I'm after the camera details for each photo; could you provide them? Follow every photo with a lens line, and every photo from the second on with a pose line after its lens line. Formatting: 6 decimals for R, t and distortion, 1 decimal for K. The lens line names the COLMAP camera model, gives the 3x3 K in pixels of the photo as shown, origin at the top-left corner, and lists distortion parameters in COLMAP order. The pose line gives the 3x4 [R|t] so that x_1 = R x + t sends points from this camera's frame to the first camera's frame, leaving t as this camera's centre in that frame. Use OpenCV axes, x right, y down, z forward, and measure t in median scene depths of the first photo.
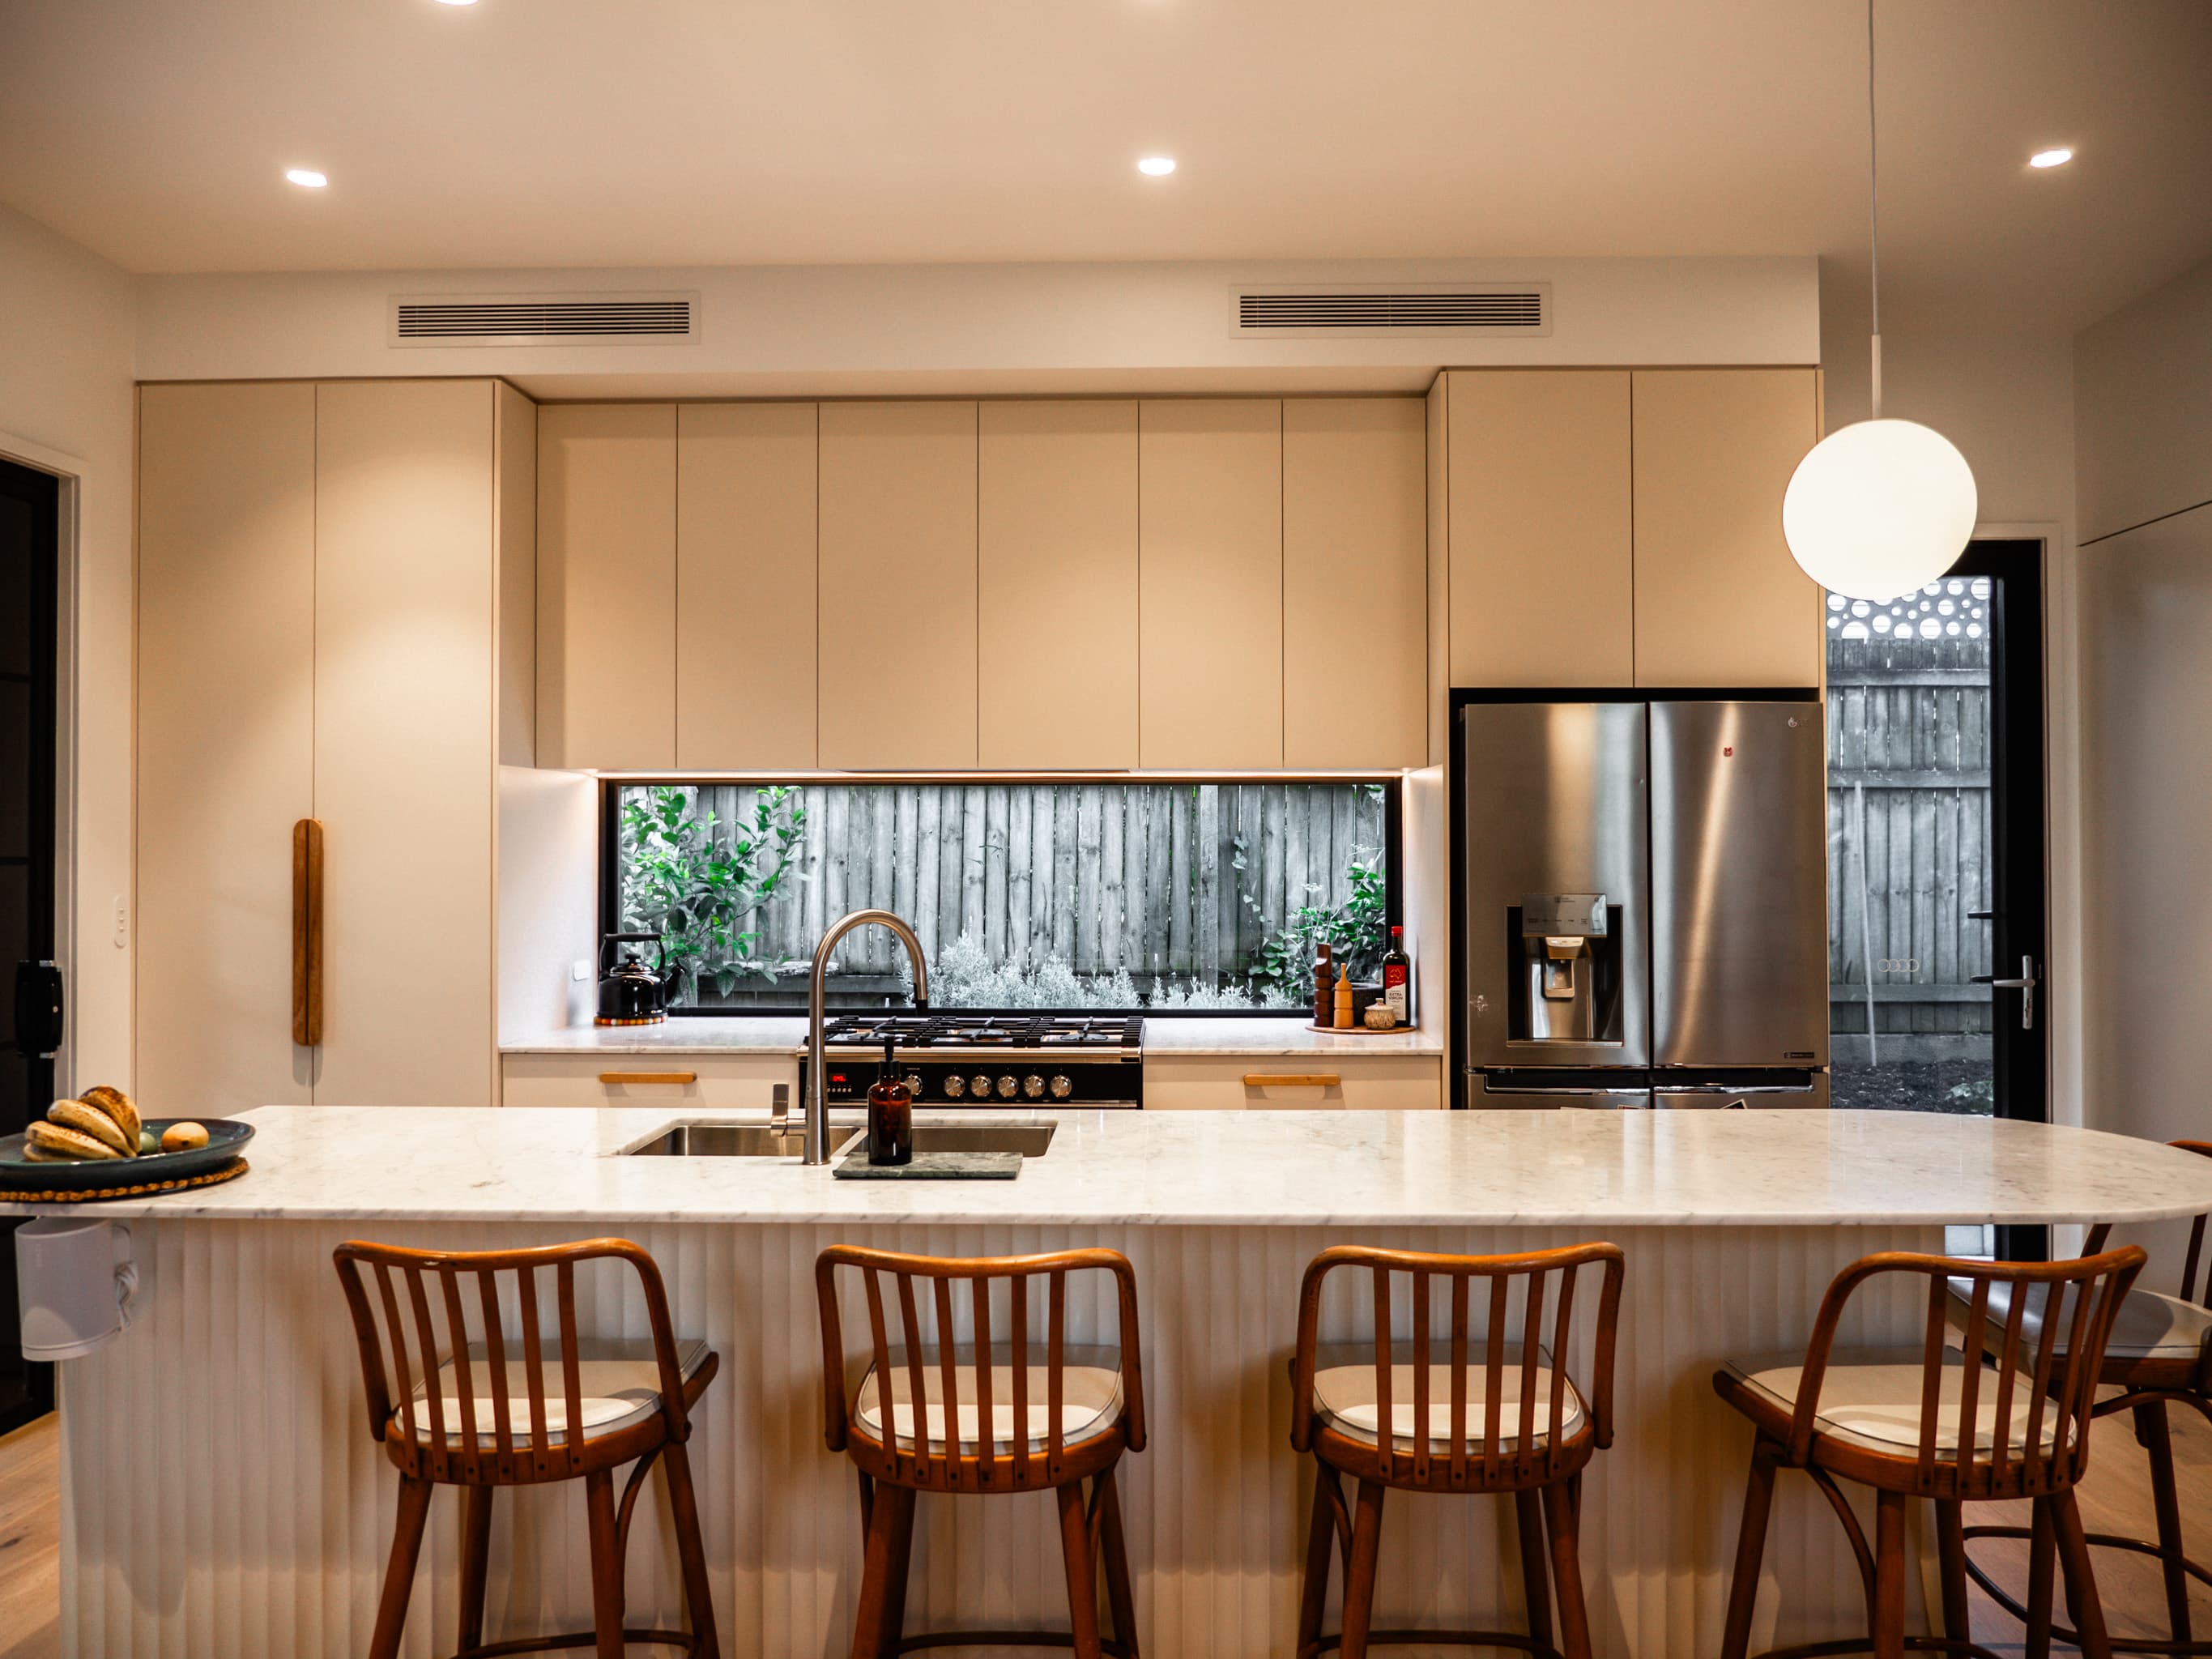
lens RADIAL K [[1656.4, 0, 1106.0], [0, 1656.4, 829.5], [0, 0, 1]] dist [-0.021977, 0.001111]
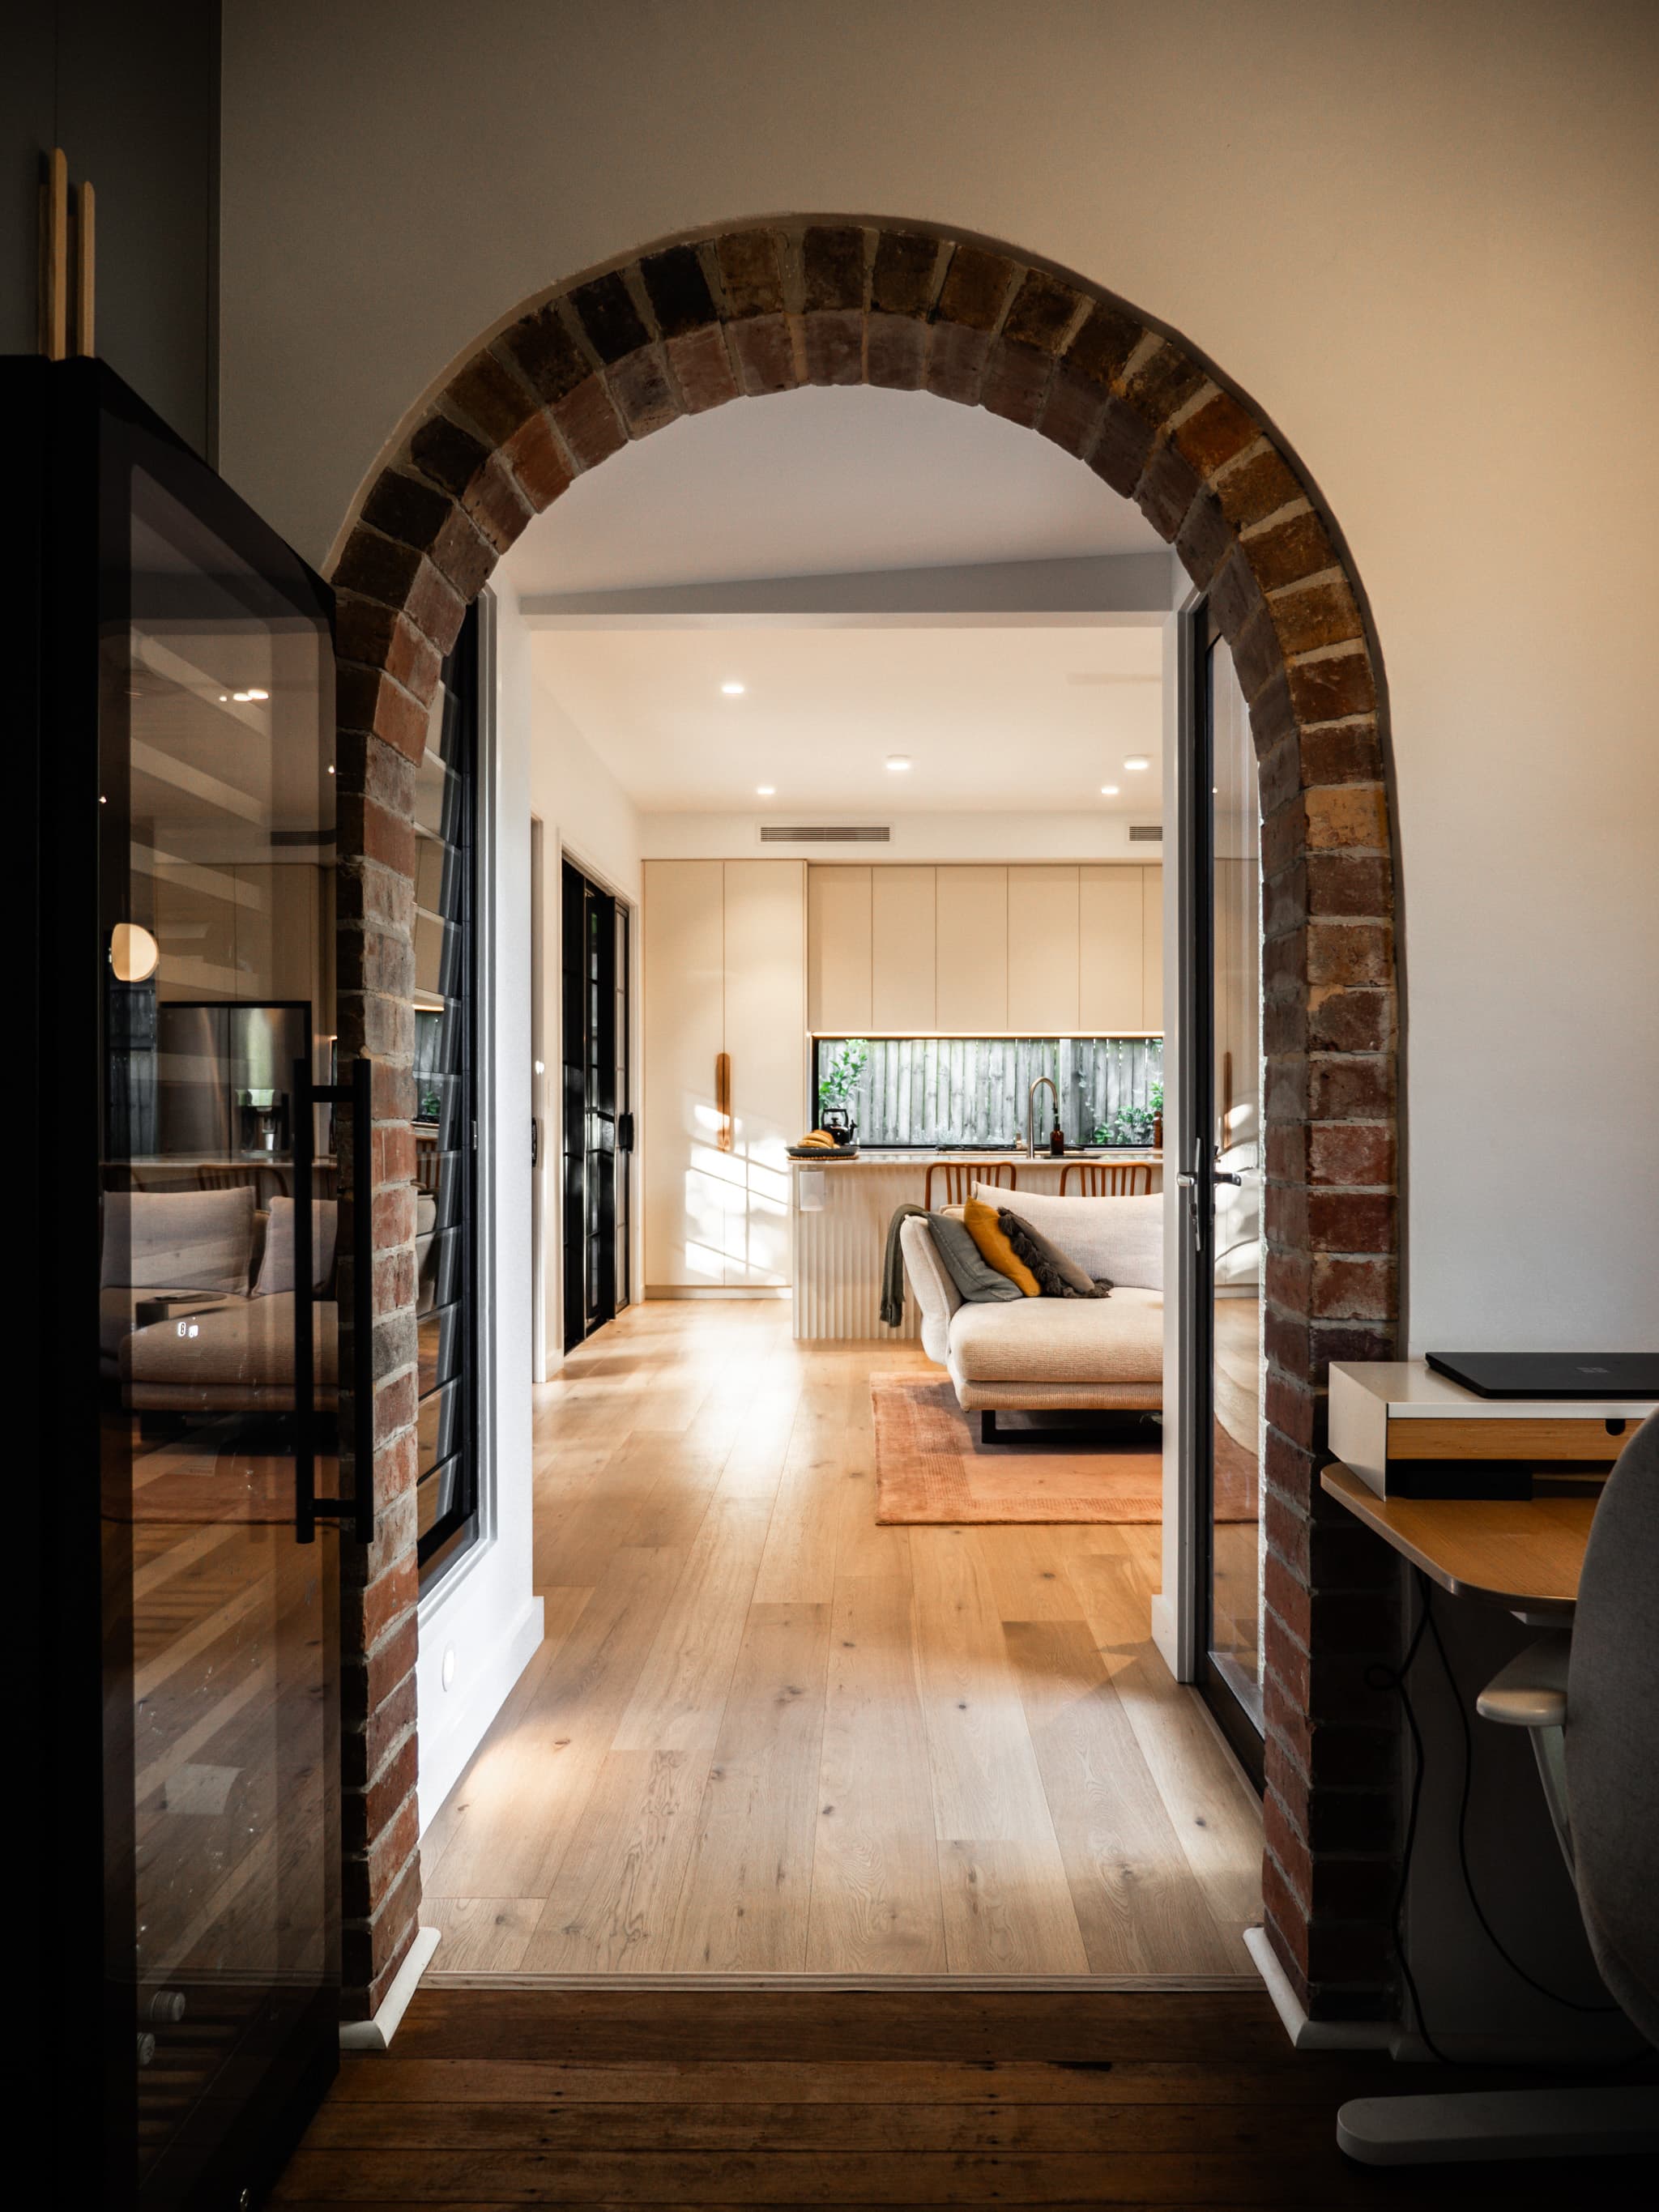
lens RADIAL K [[1656.4, 0, 829.5], [0, 1656.4, 1106.0], [0, 0, 1]] dist [-0.021977, 0.001111]
pose [[0.999778, -0.002182, 0.020940, -0.353851], [0.001992, 0.999957, 0.009055, 0.042069], [-0.020959, -0.009011, 0.999740, -1.190146]]
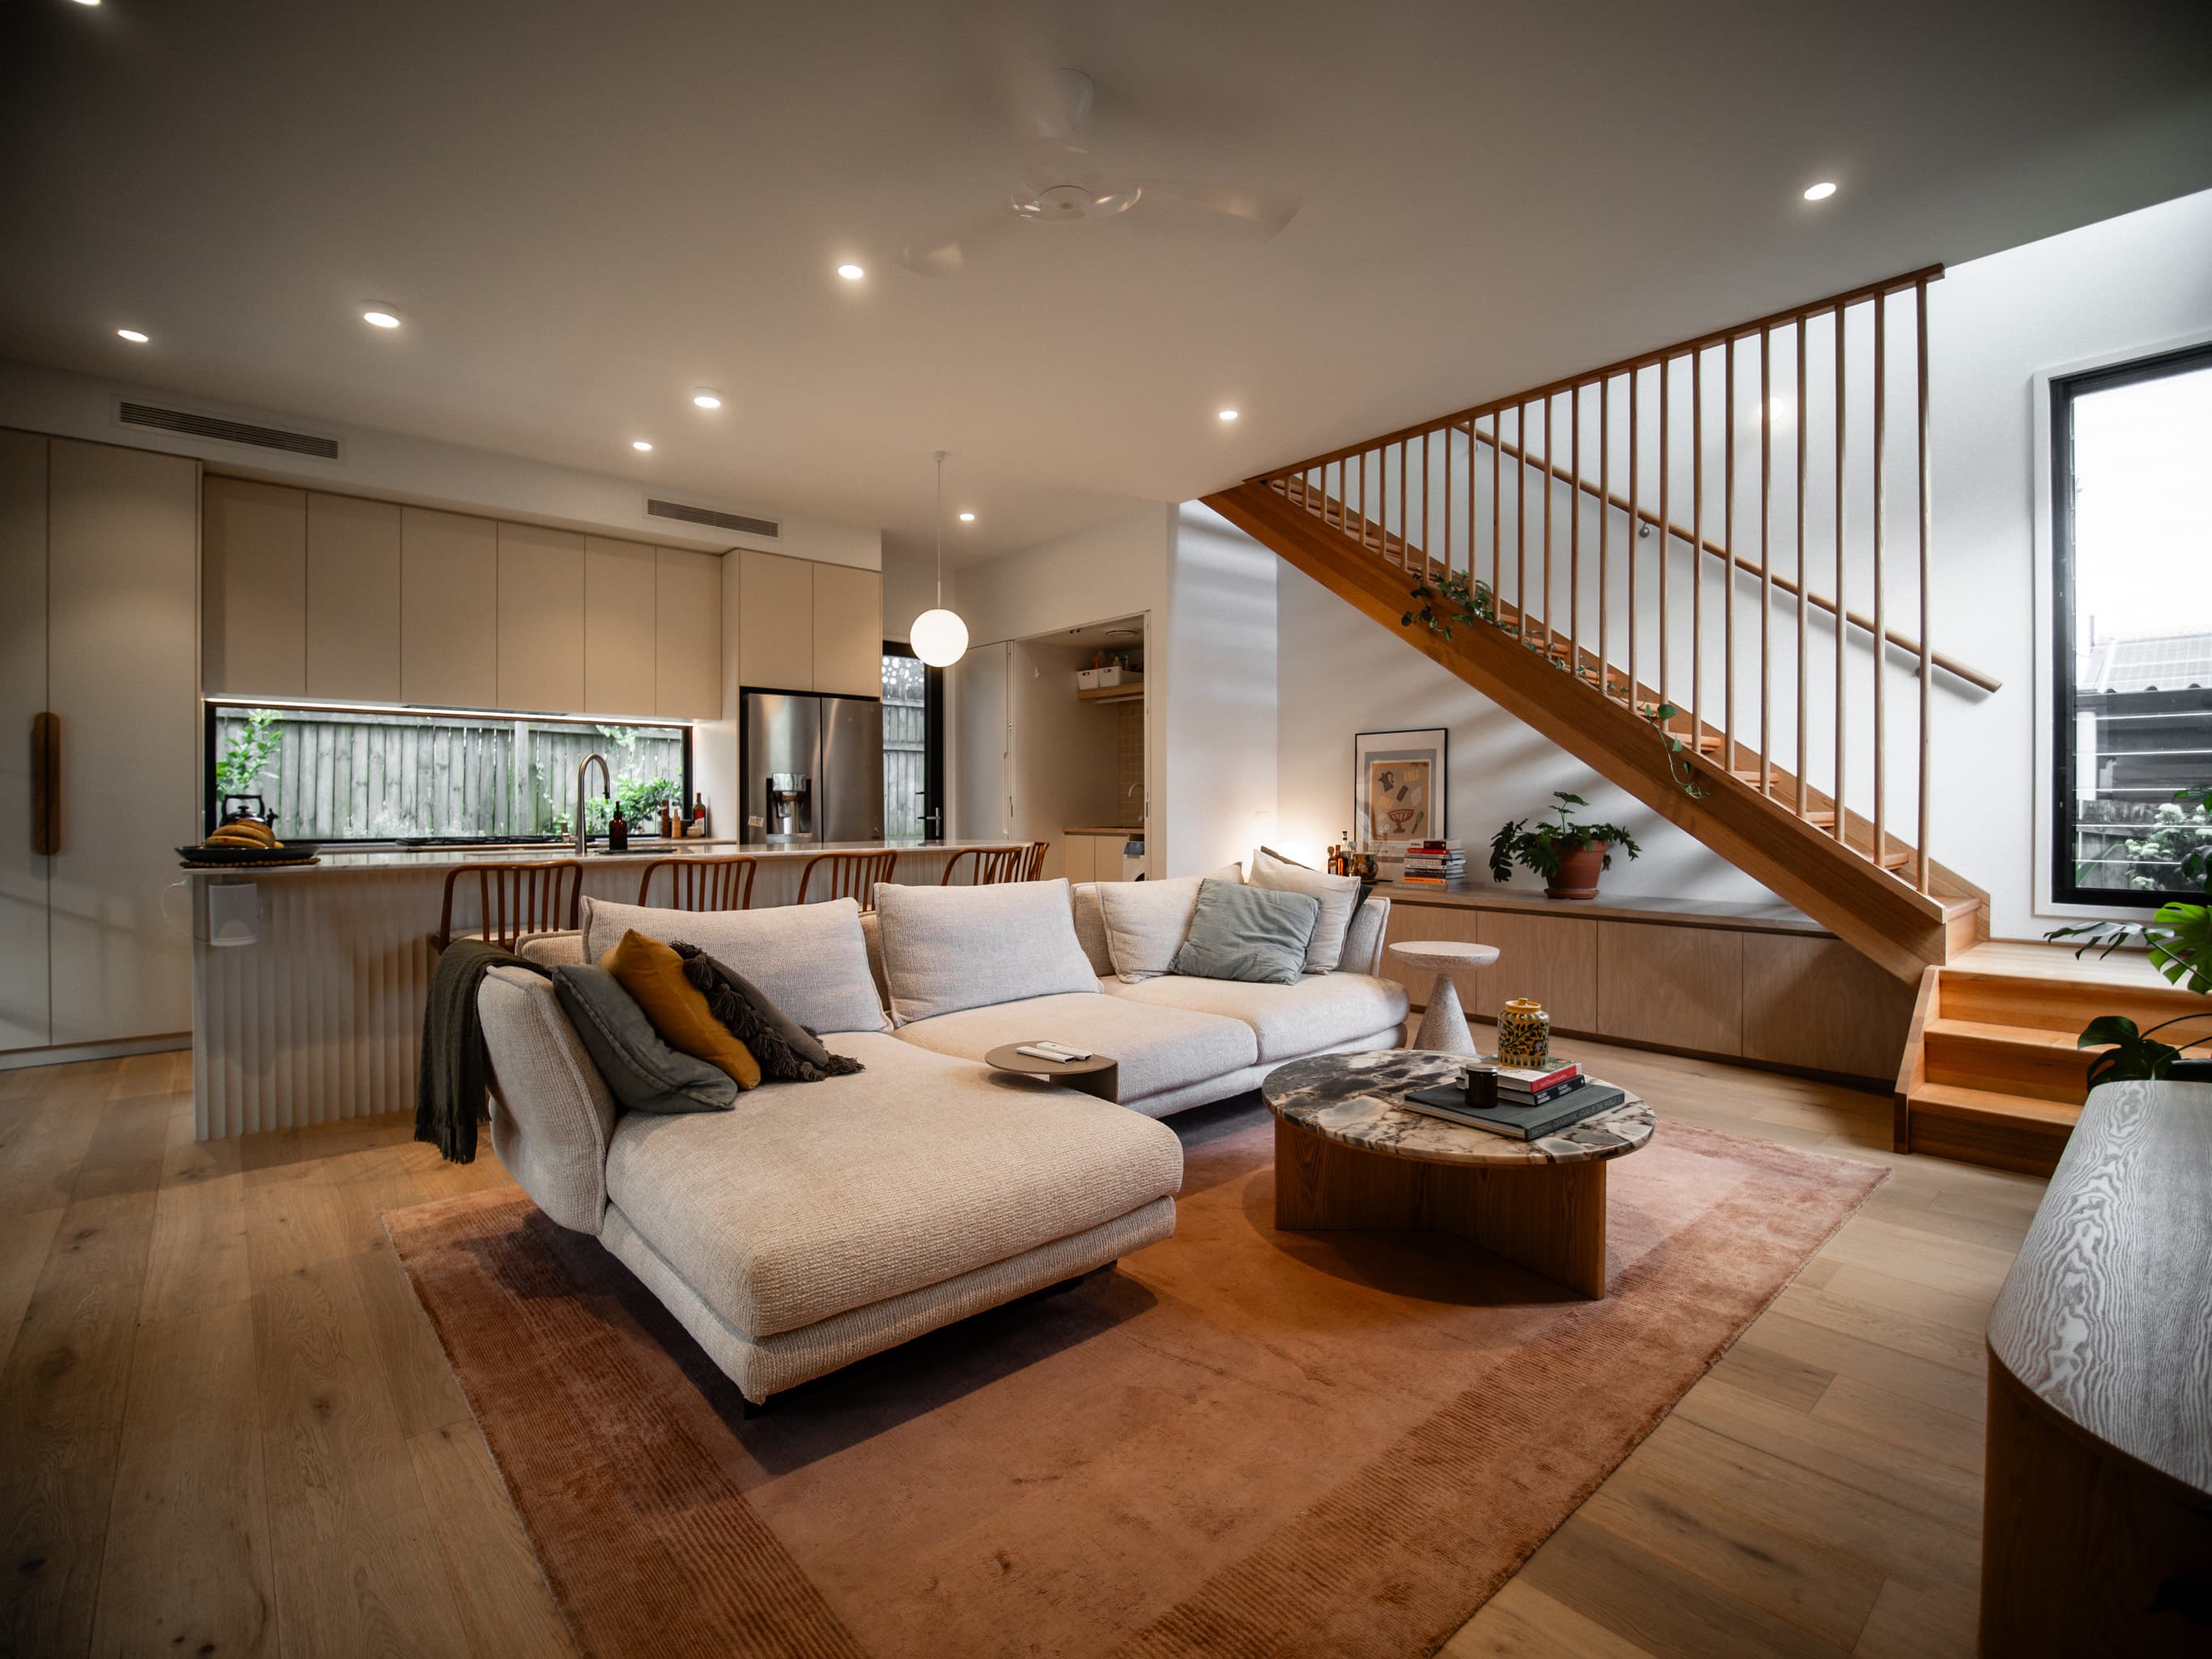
lens RADIAL K [[1031.4, 0, 1116.1], [0, 1031.4, 817.6], [0, 0, 1]] dist [-0.018614, -0.000500]
pose [[0.720334, -0.007897, 0.693583, -0.381090], [-0.006581, 0.999812, 0.018218, 0.064340], [-0.693596, -0.017687, 0.720147, -0.381831]]
